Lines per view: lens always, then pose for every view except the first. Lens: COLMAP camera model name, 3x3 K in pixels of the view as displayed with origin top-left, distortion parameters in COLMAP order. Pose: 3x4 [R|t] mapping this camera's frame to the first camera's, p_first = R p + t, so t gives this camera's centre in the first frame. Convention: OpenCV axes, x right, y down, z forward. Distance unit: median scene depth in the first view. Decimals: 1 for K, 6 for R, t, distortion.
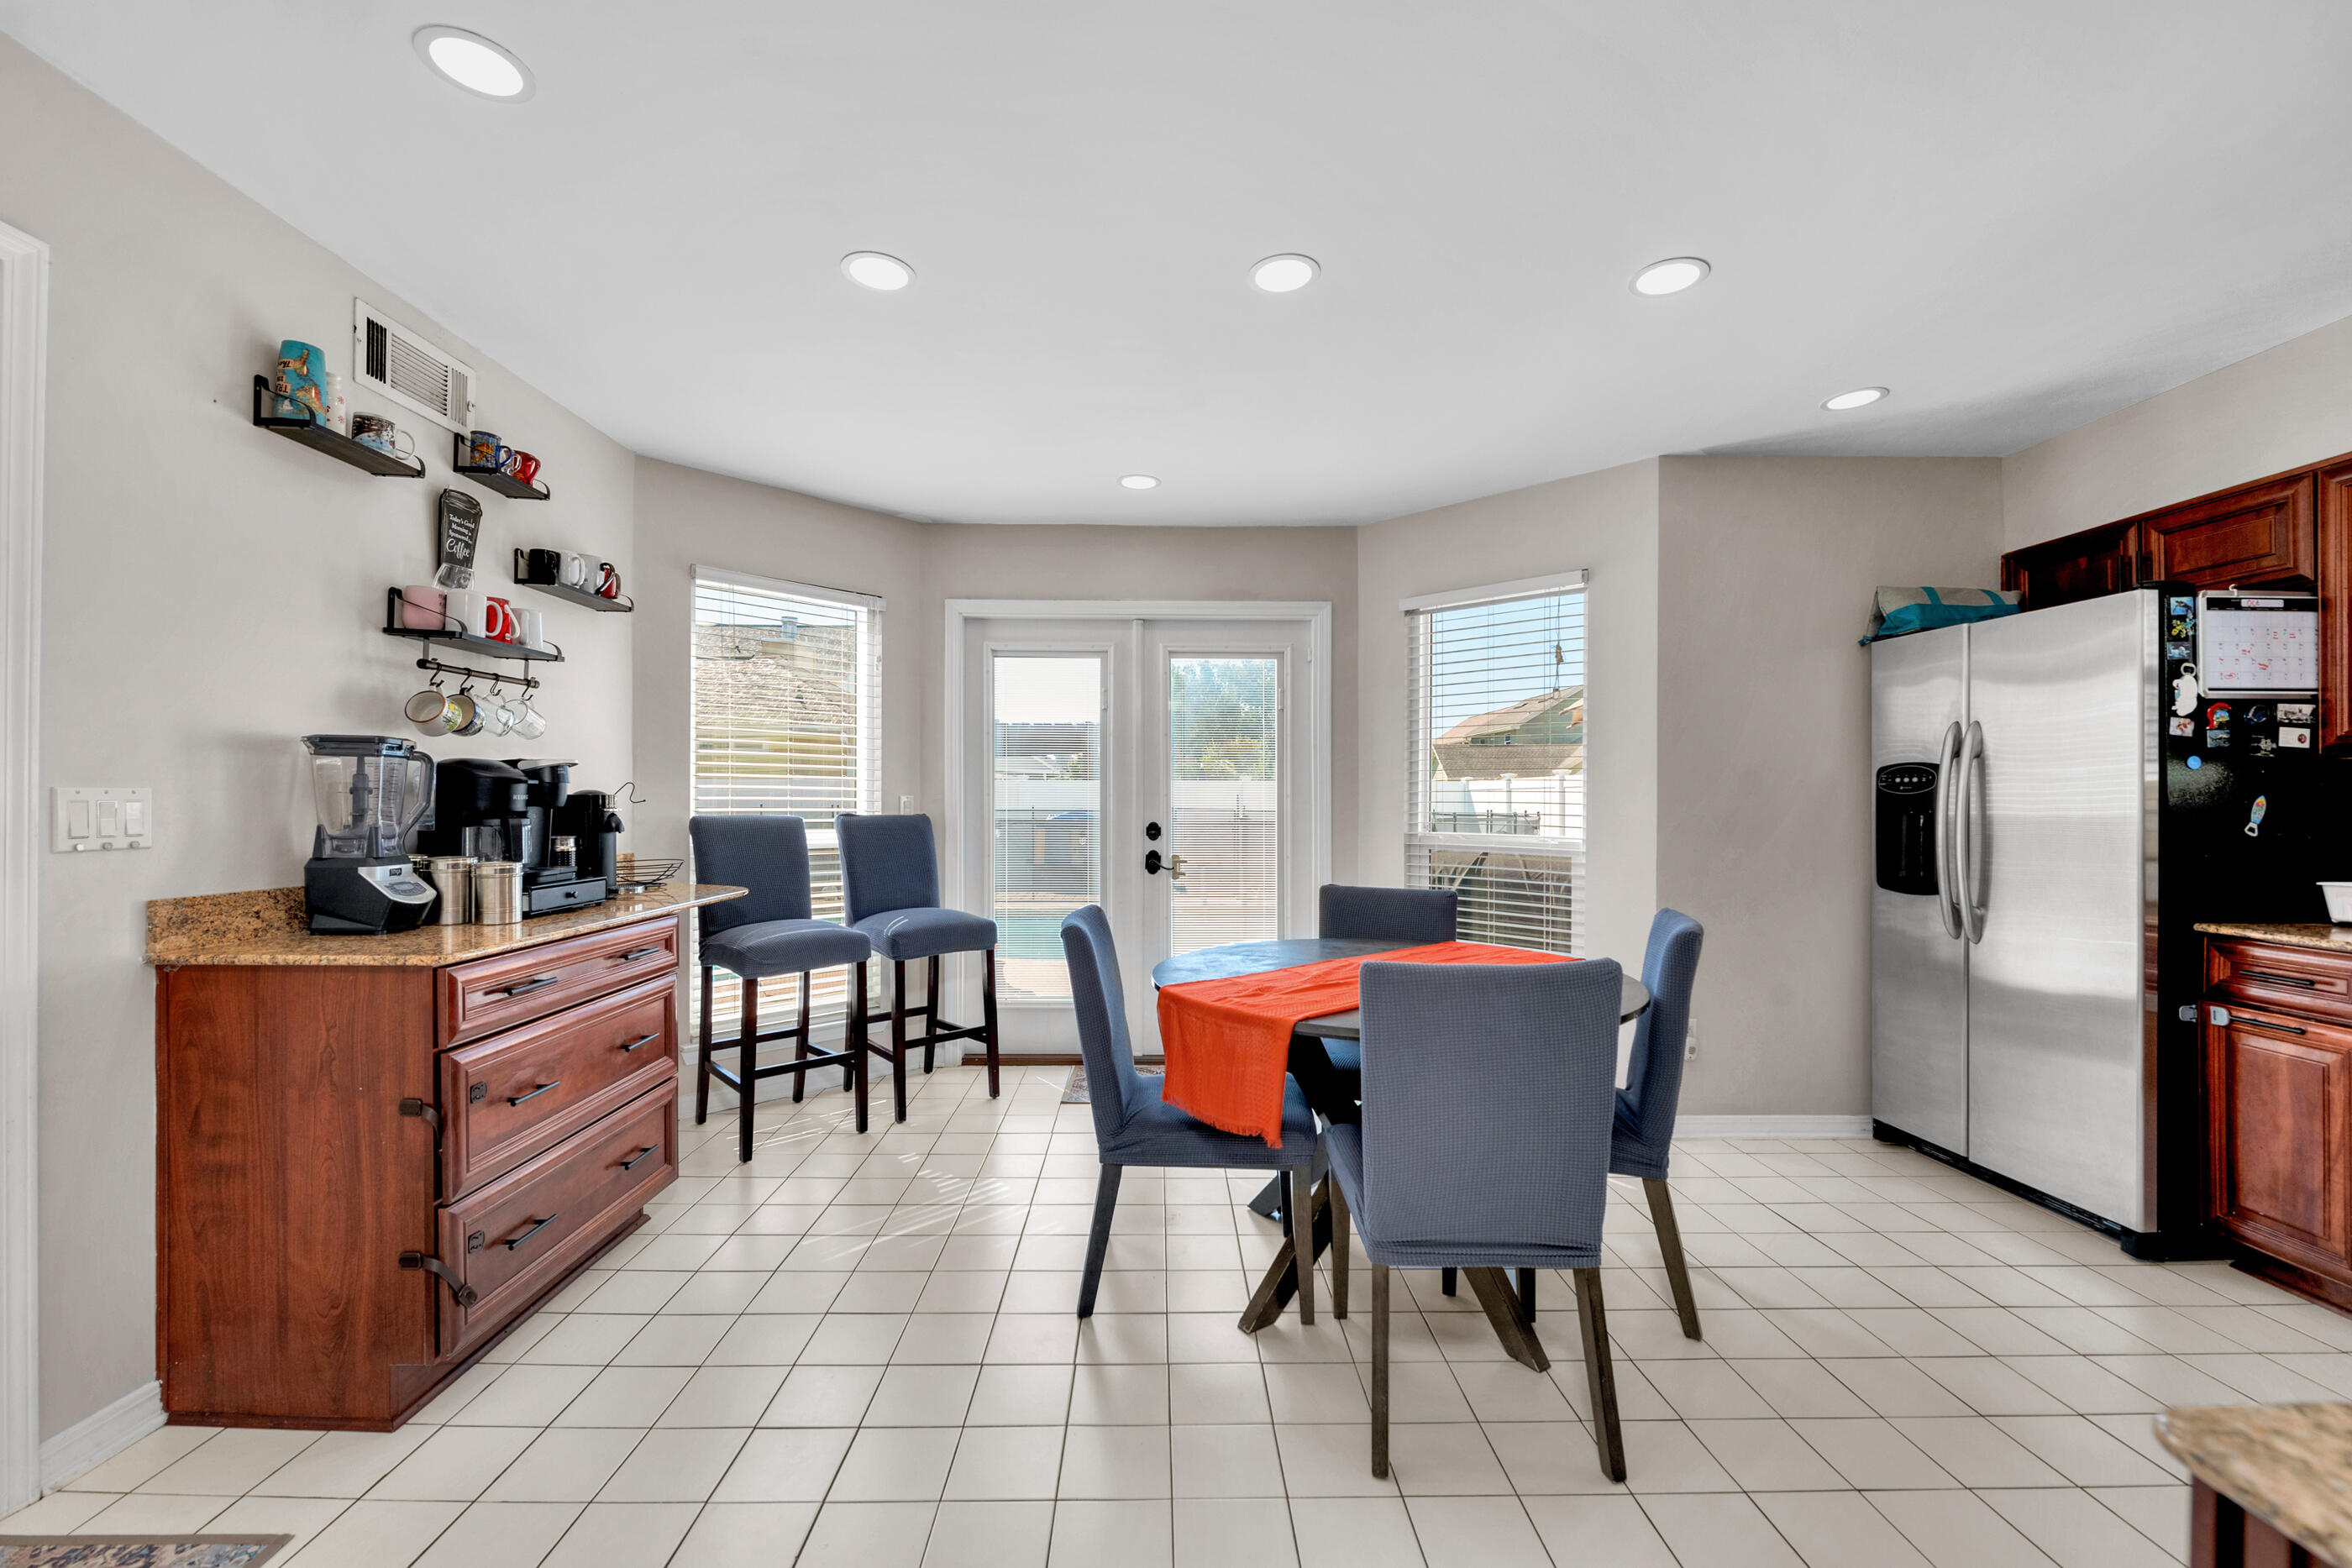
lens RADIAL K [[947.9, 0, 1173.9], [0, 947.9, 796.5], [0, 0, 1]] dist [-0.006861, 0.001292]
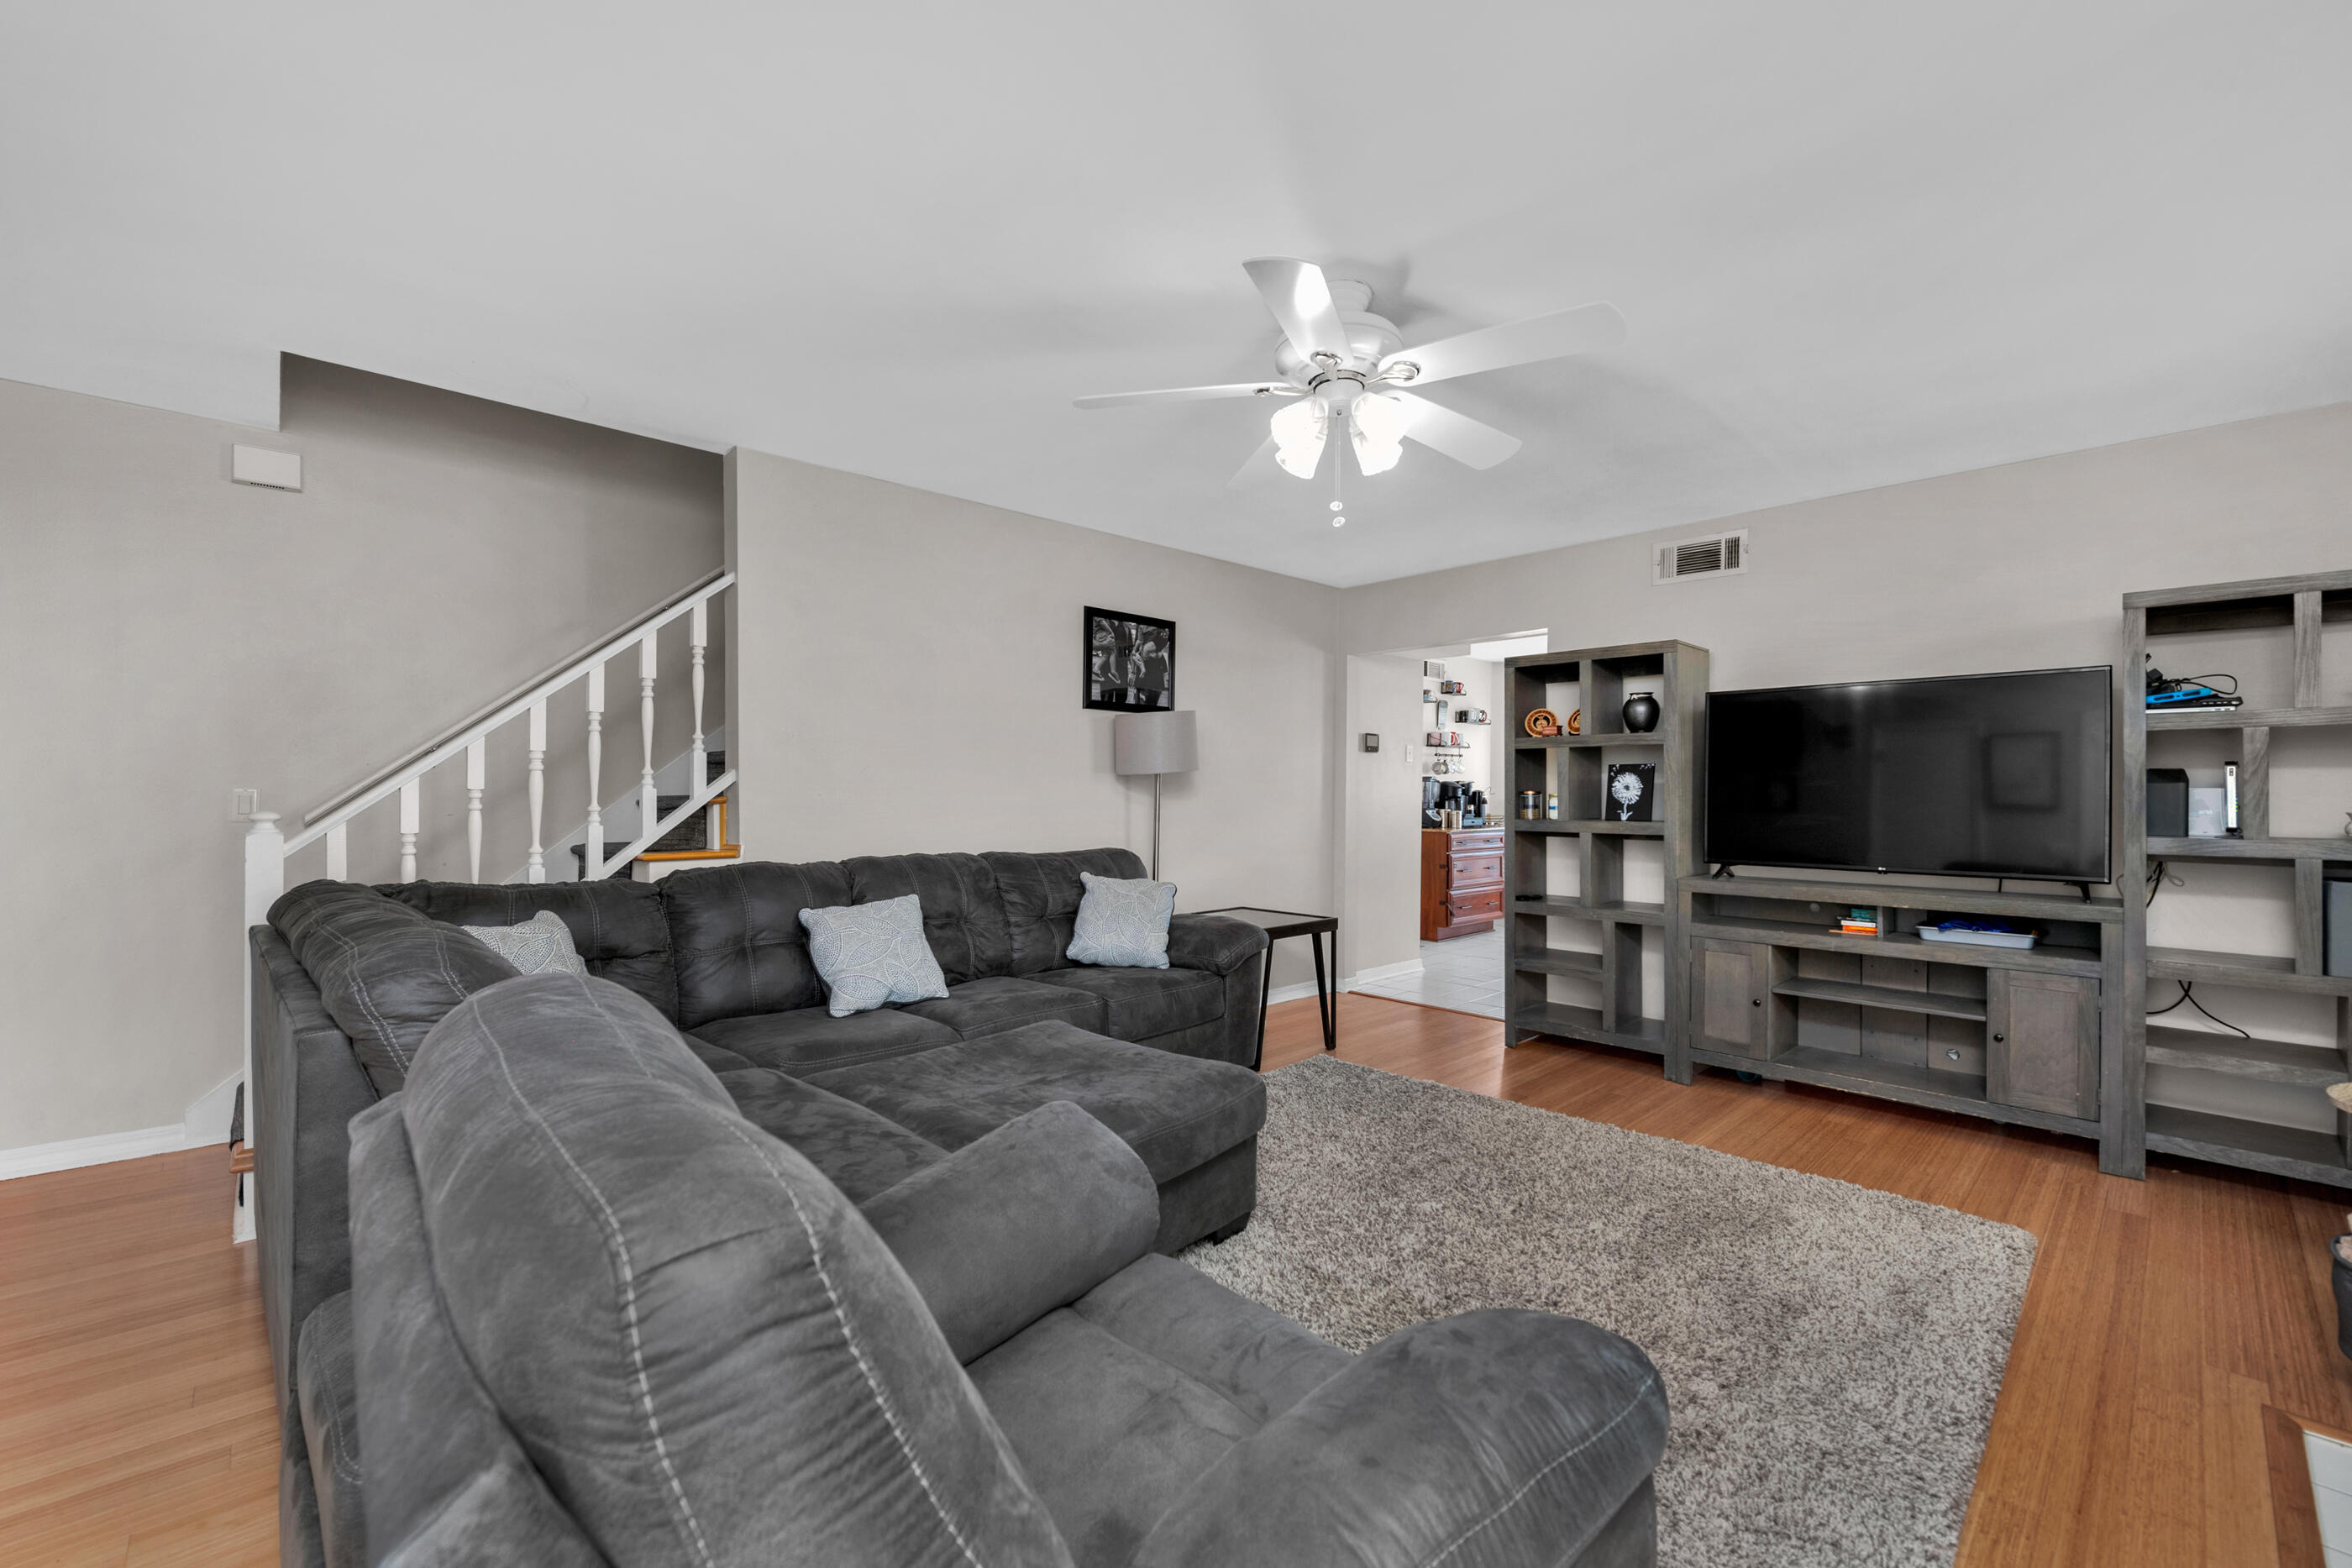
lens RADIAL K [[947.9, 0, 1181.5], [0, 947.9, 776.3], [0, 0, 1]] dist [-0.006861, 0.001292]
pose [[0.667121, -0.001743, -0.744947, 1.026175], [-0.001982, 0.999990, -0.004115, -0.035758], [0.744946, 0.004222, 0.667111, -1.759692]]
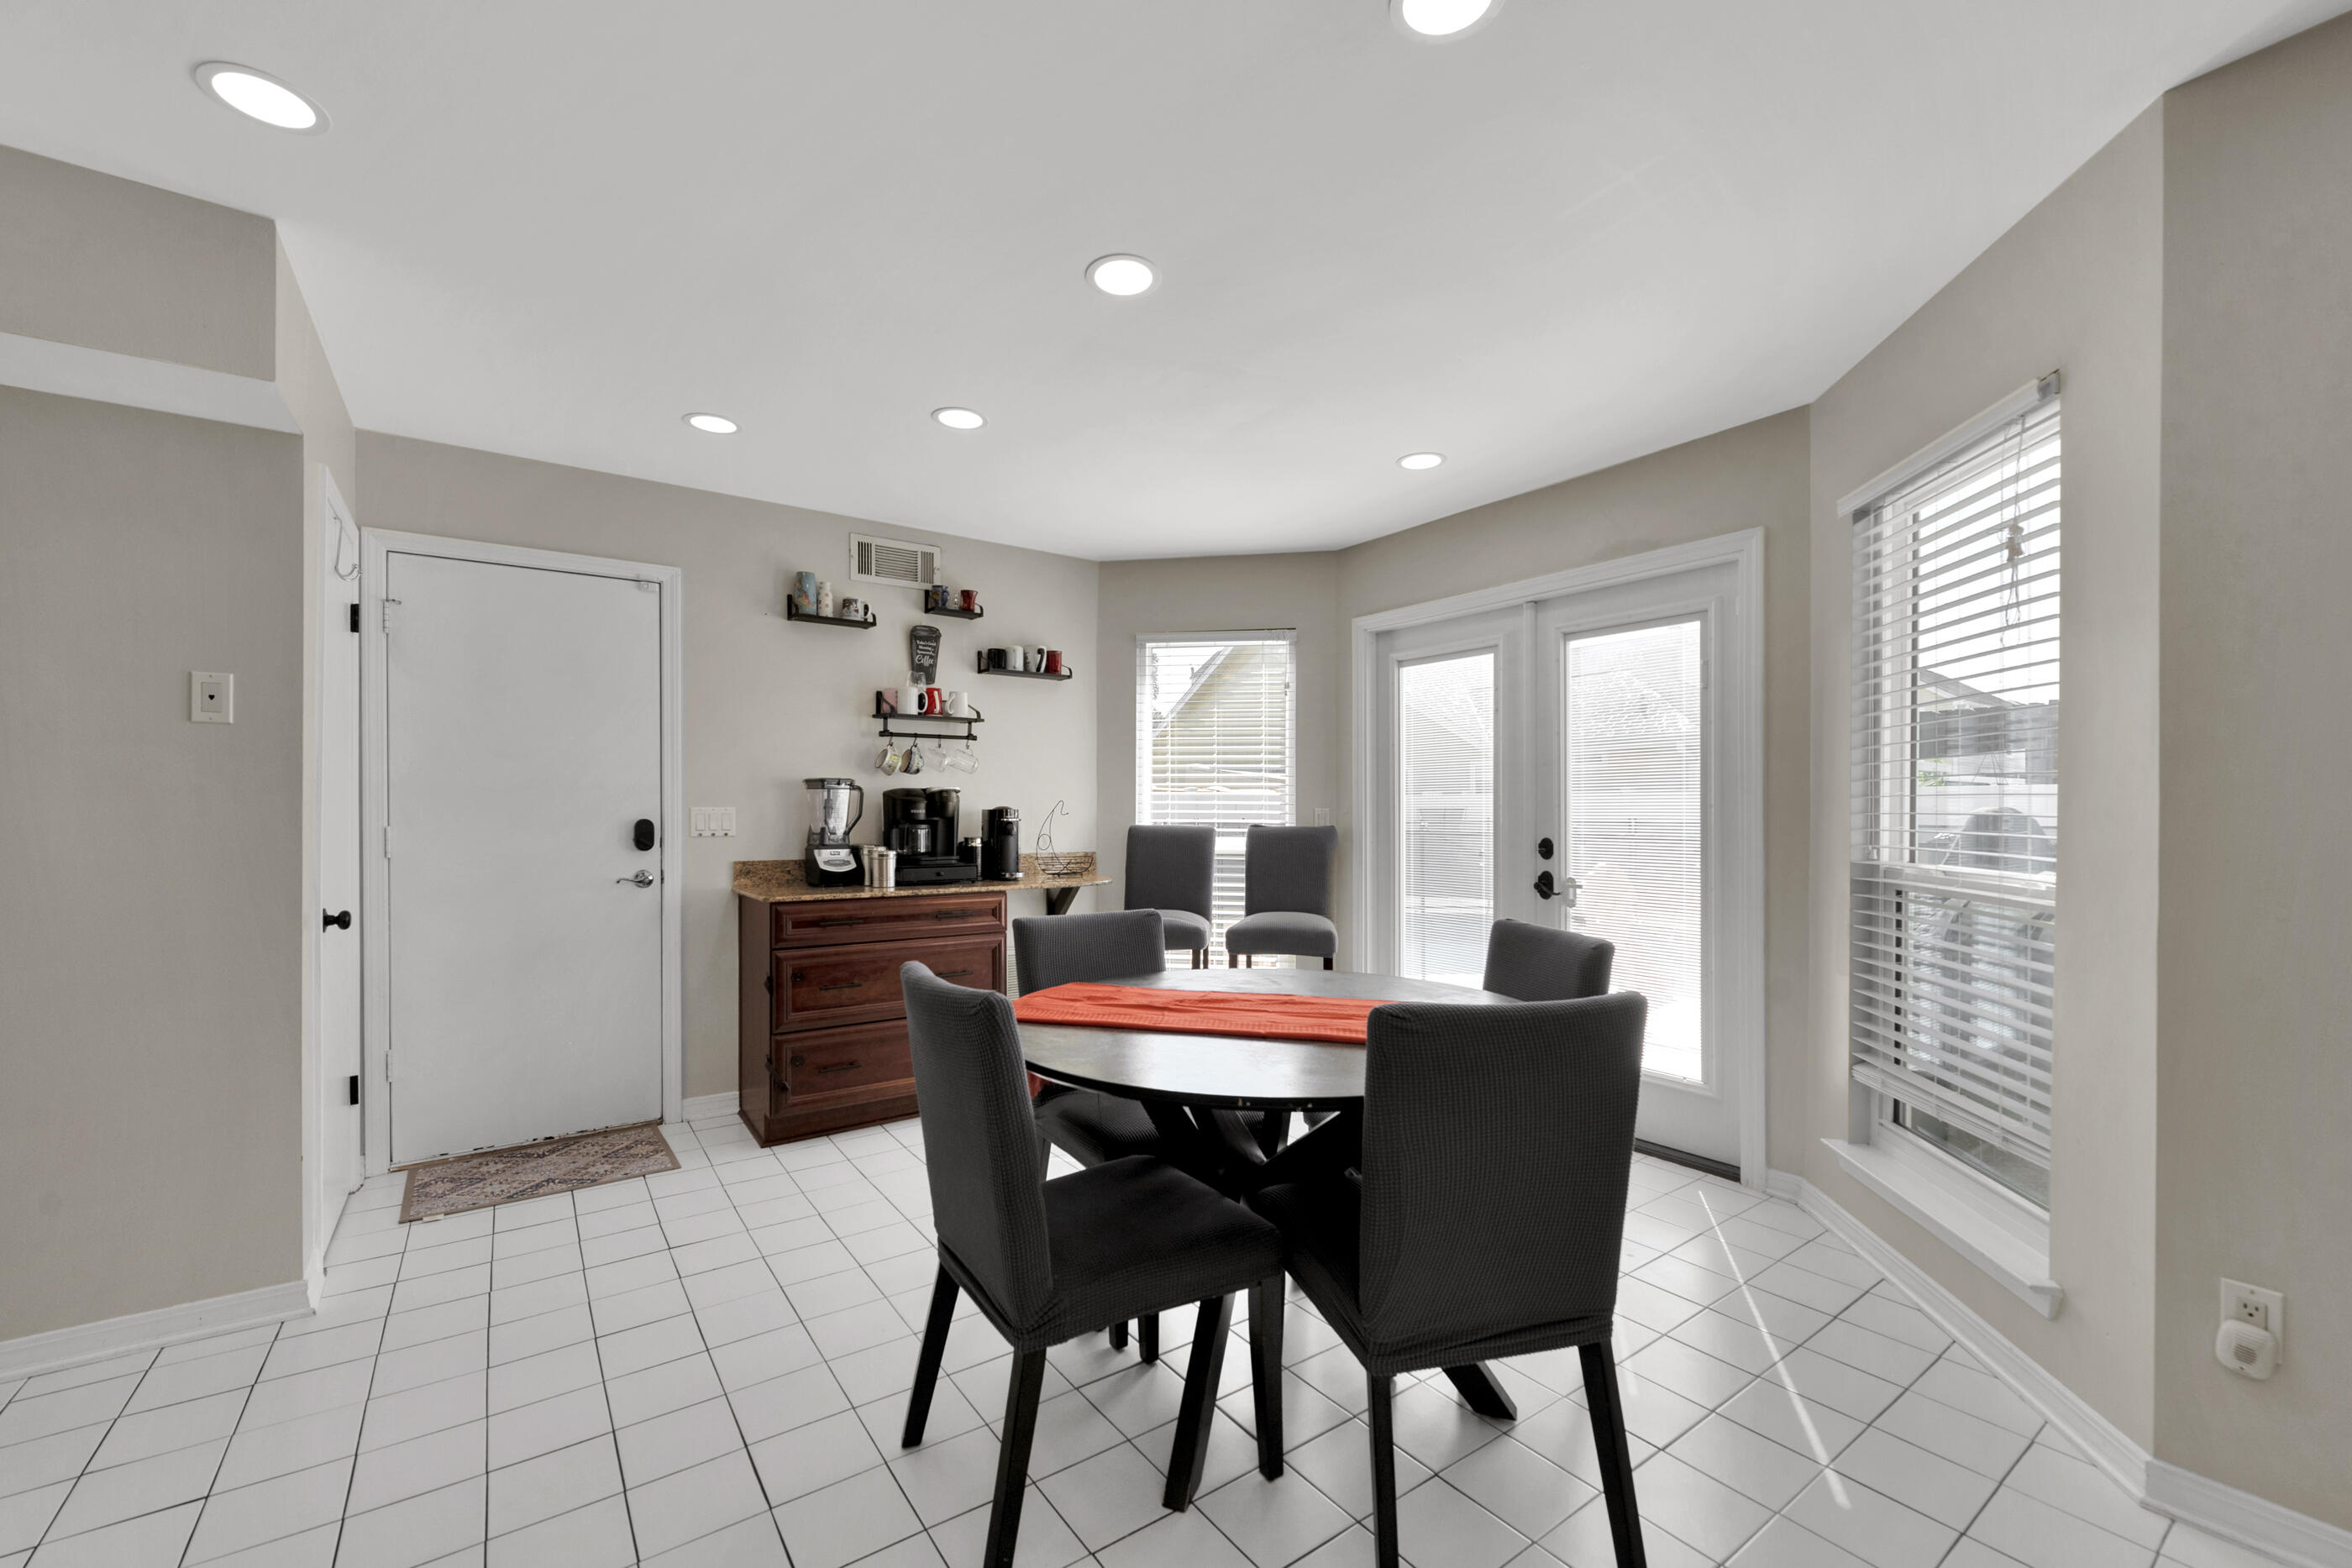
lens RADIAL K [[947.9, 0, 1182.5], [0, 947.9, 800.4], [0, 0, 1]] dist [-0.006861, 0.001292]
pose [[0.568509, -0.011147, -0.822602, 0.784605], [0.004727, 0.999936, -0.010283, 0.000944], [0.822663, 0.001957, 0.568525, 0.399657]]
